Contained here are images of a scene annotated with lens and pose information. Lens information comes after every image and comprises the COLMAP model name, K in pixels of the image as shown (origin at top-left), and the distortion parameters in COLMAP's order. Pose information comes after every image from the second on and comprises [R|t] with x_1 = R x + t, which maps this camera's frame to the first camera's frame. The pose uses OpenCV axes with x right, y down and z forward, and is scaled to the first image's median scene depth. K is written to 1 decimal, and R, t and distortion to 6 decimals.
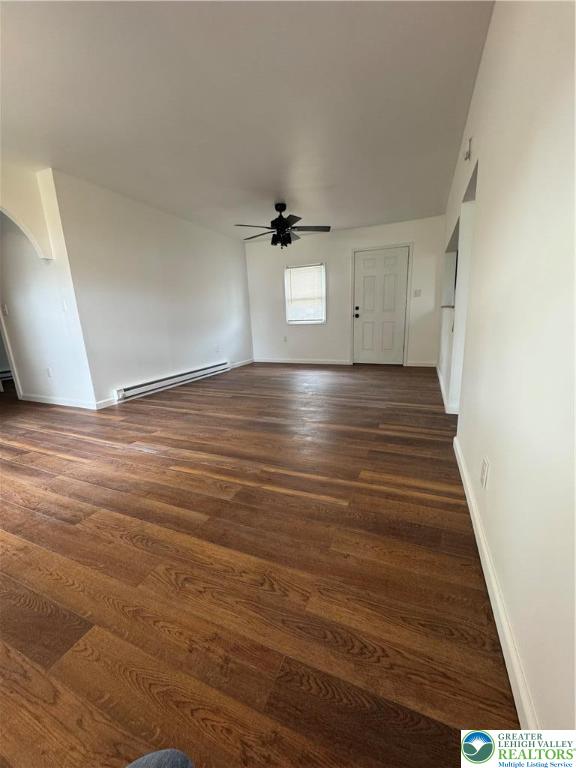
lens RADIAL K [[307.5, 0, 286.7], [0, 307.5, 384.4], [0, 0, 1]] dist [-0.001306, -0.000077]
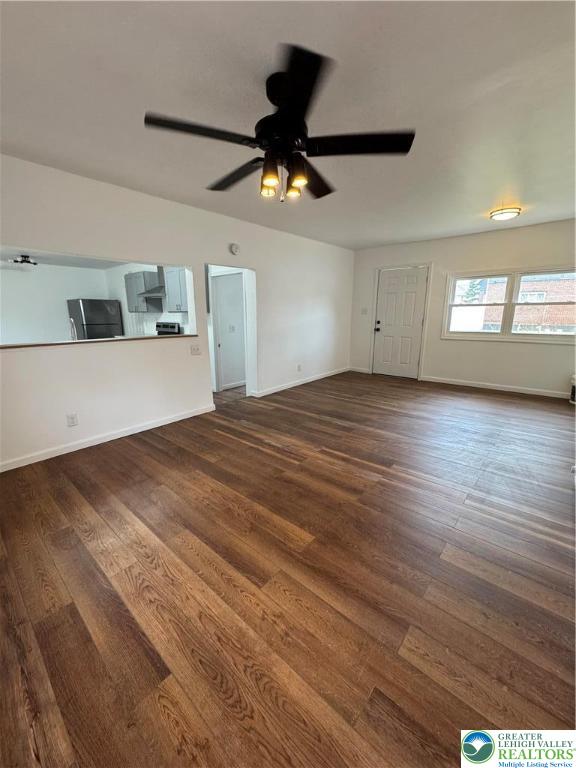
lens RADIAL K [[307.5, 0, 286.7], [0, 307.5, 384.4], [0, 0, 1]] dist [-0.001306, -0.000077]
pose [[-0.950490, 0.001920, 0.310751, -0.222634], [0.135576, 0.902356, 0.409112, -0.539462], [-0.279622, 0.430987, -0.857940, 2.056606]]
